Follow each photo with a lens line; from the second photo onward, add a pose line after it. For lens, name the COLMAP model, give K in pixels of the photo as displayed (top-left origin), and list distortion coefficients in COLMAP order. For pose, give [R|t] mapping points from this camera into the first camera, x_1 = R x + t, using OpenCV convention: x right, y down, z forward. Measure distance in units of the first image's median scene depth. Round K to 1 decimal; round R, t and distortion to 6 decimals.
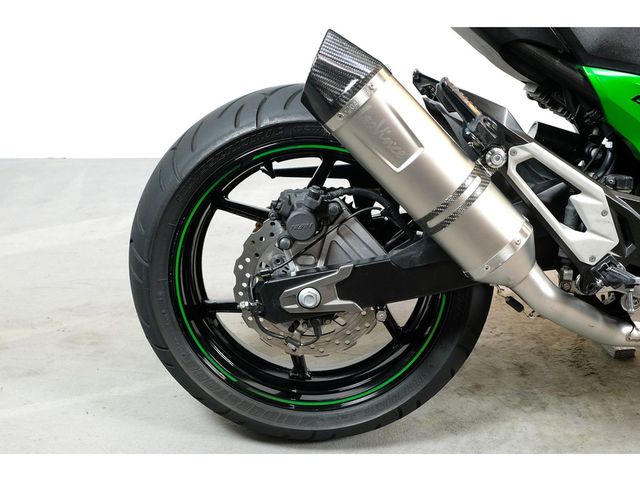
lens RADIAL K [[750.5, 0, 310.8], [0, 750.5, 239.0], [0, 0, 1]] dist [-0.017409, -0.019365]
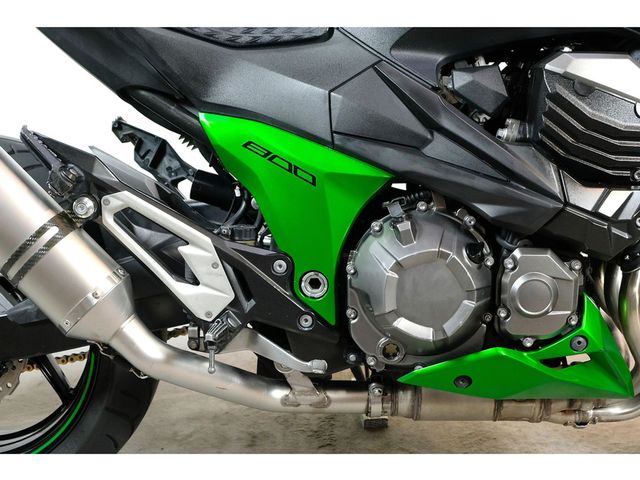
lens RADIAL K [[839.0, 0, 320.6], [0, 839.0, 204.6], [0, 0, 1]] dist [-0.074935, 0.010790]
pose [[0.999367, -0.003266, -0.035438, 0.543057], [-0.000851, 0.993302, -0.115543, 0.010761], [0.035578, 0.115500, 0.992670, -0.046998]]
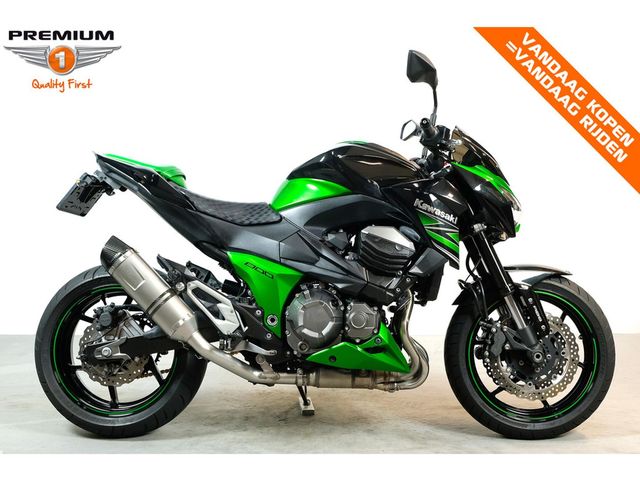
lens RADIAL K [[750.5, 0, 310.8], [0, 750.5, 239.0], [0, 0, 1]] dist [-0.017409, -0.019365]
pose [[0.998513, -0.006503, -0.054128, 0.734705], [-0.012013, 0.942215, -0.334793, 0.506144], [0.053177, 0.334945, 0.940736, -1.188640]]
